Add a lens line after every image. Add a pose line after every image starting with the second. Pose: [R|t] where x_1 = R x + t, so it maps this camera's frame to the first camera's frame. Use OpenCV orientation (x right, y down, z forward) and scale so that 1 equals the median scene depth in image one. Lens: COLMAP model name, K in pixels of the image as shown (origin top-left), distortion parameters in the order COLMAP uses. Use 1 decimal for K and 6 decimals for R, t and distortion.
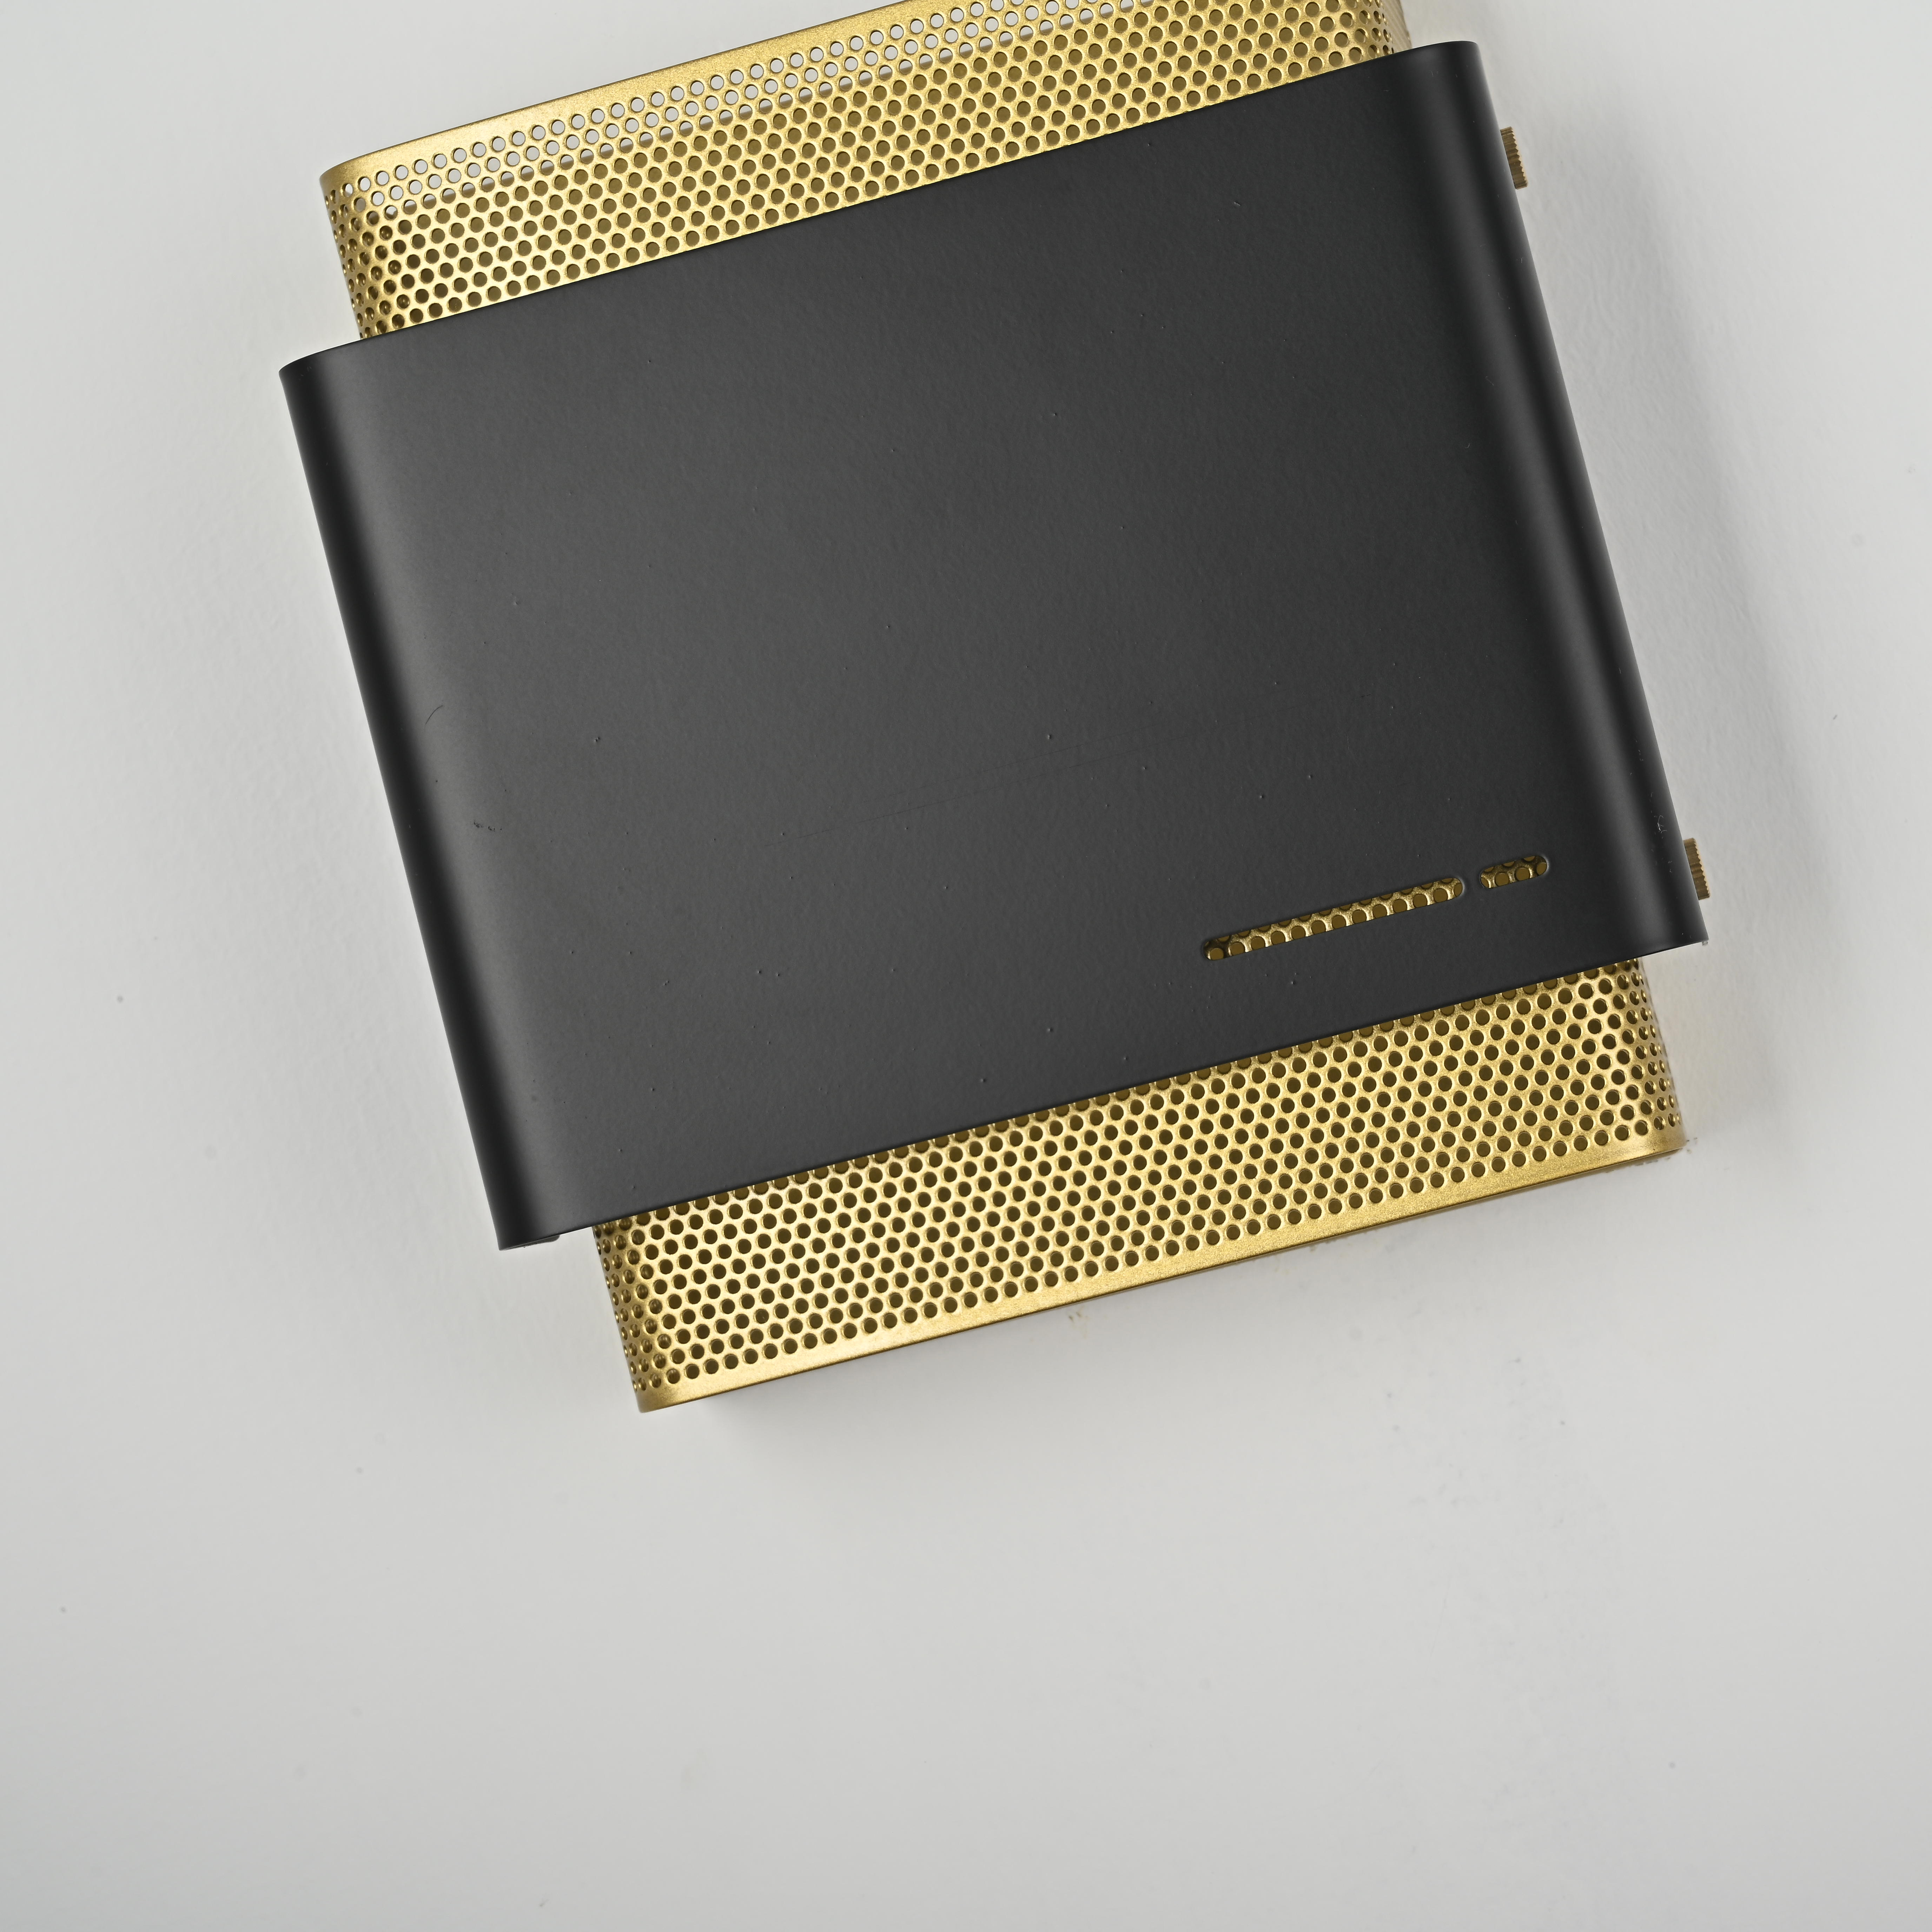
lens RADIAL K [[6272.4, 0, 966.0], [0, 6272.4, 966.0], [0, 0, 1]] dist [0.067121, -0.953924]
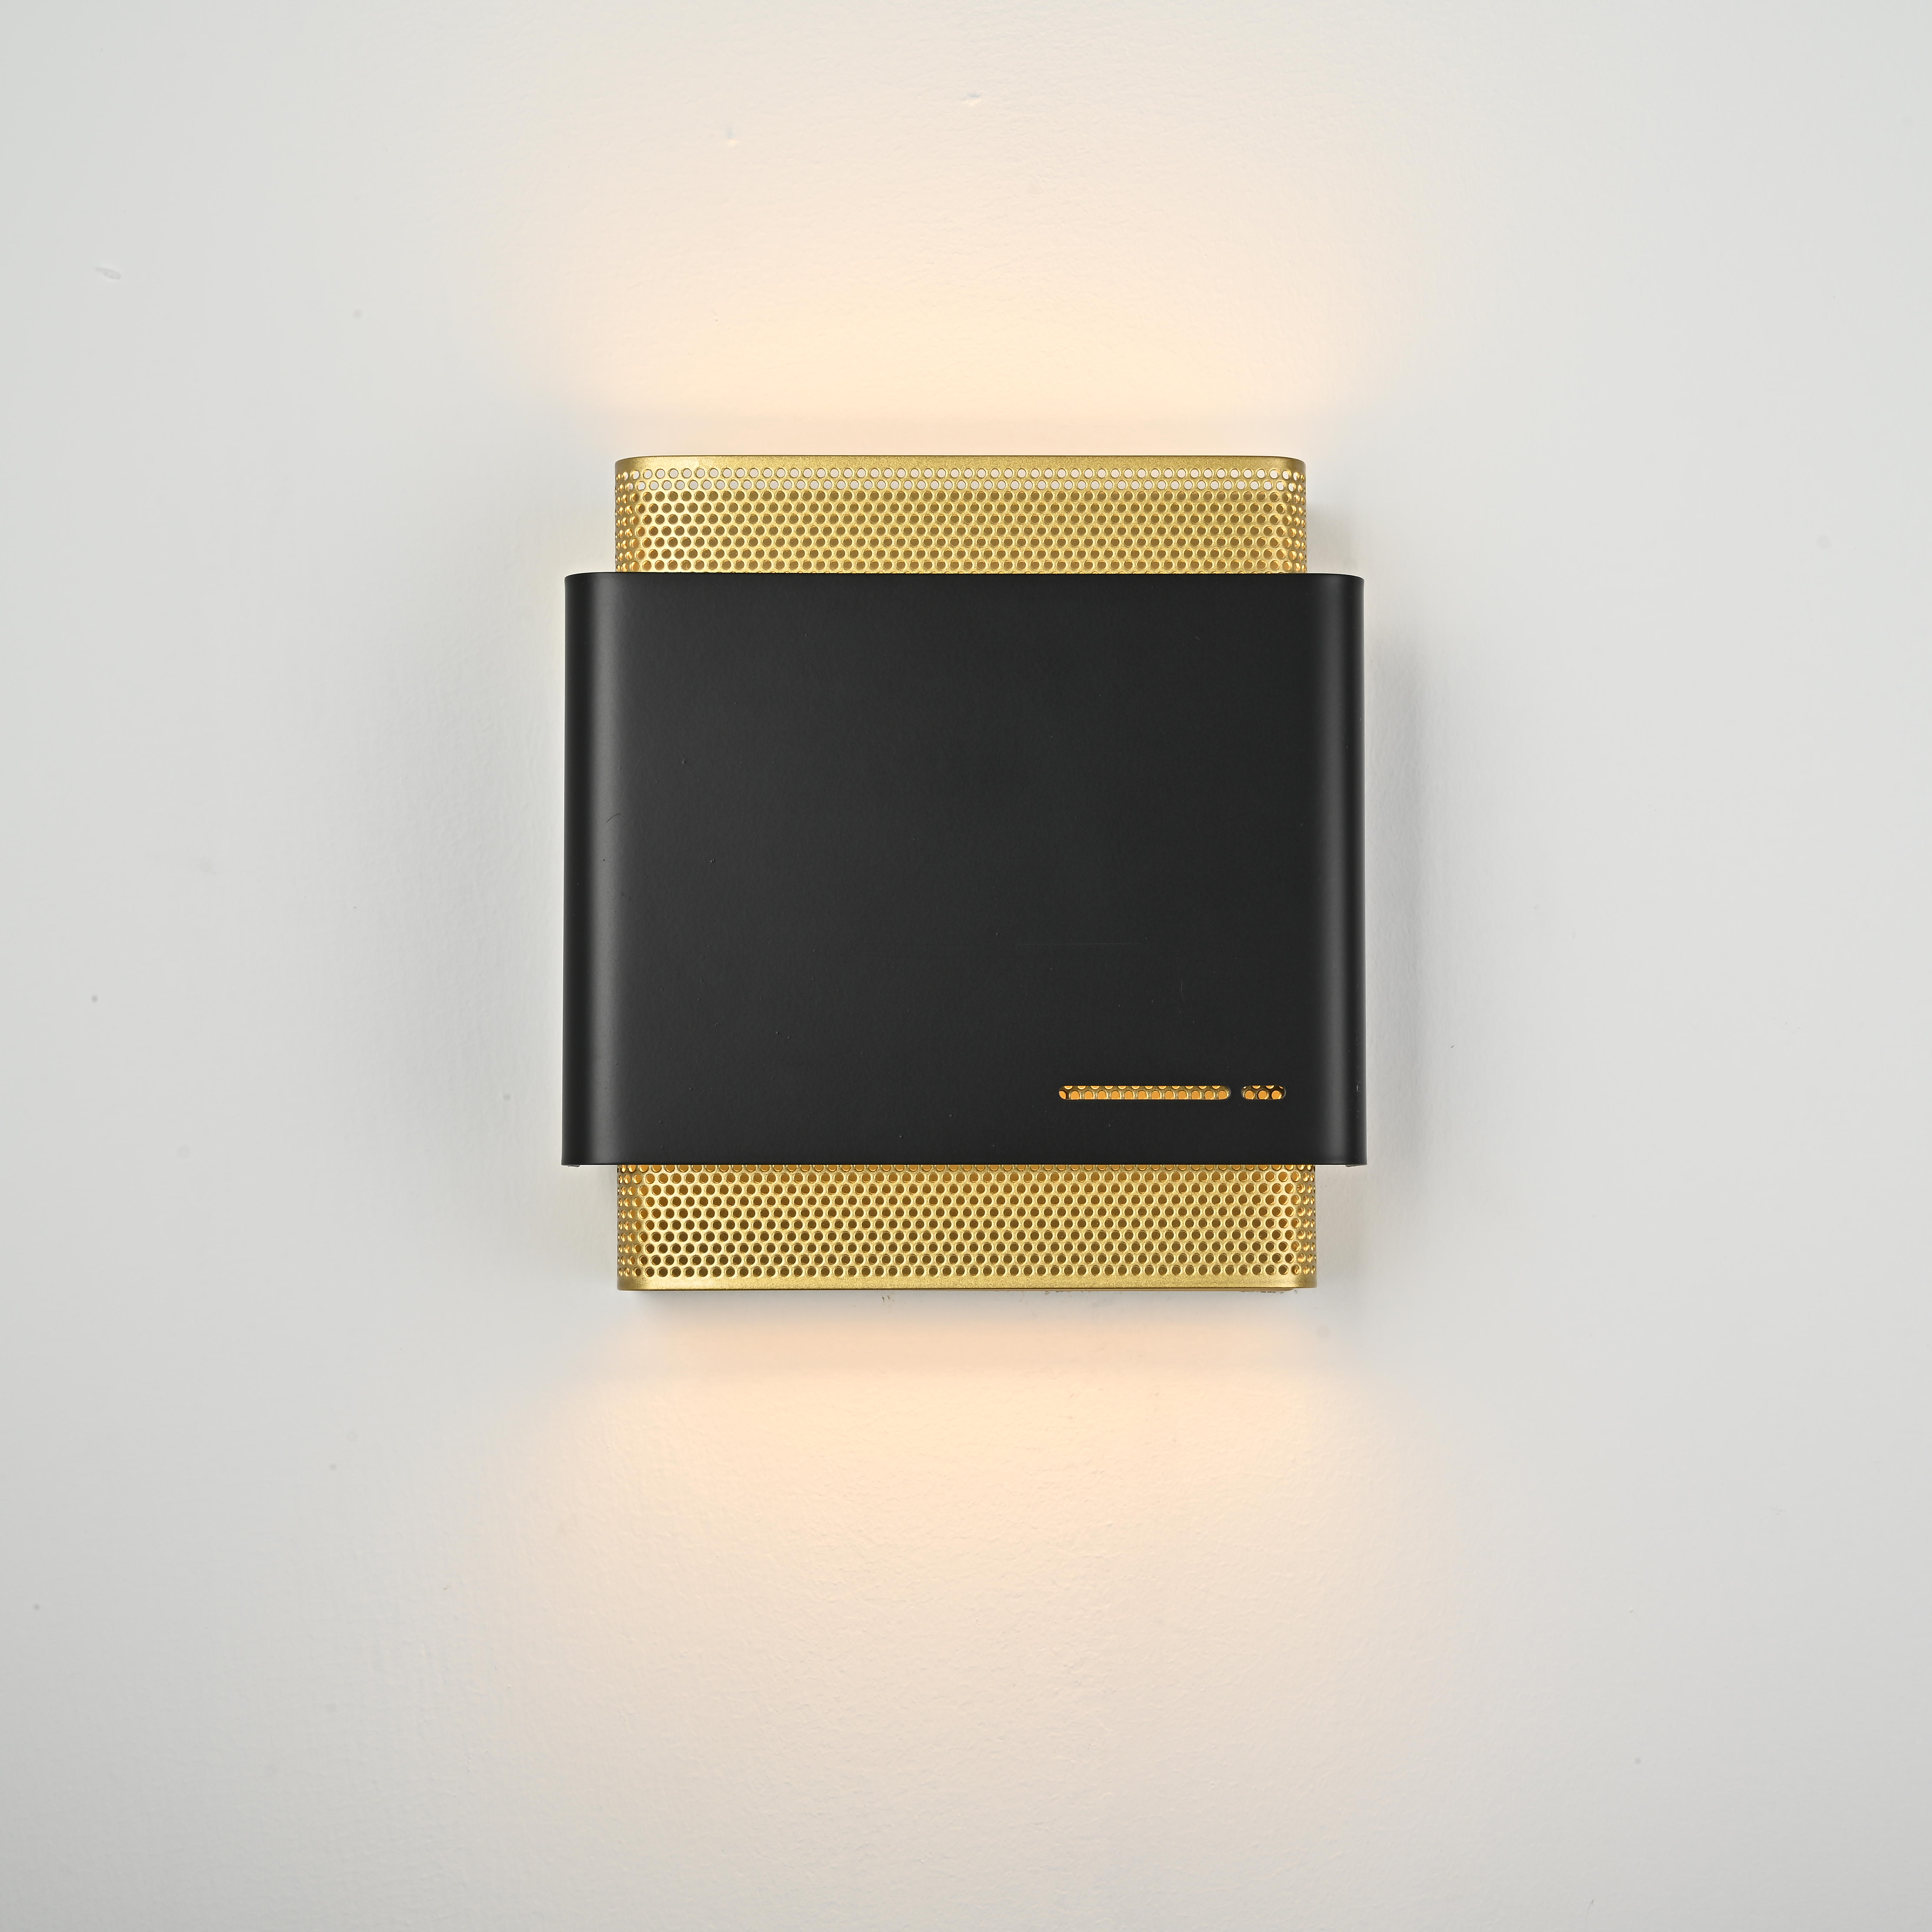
lens RADIAL K [[4006.5, 0, 966.8], [0, 4006.5, 996.9], [0, 0, 1]] dist [0.051039, -0.064326]
pose [[0.958076, 0.254436, 0.131728, -0.117365], [-0.249720, 0.966951, -0.051436, 0.030884], [-0.140462, 0.016385, 0.989951, 0.013405]]
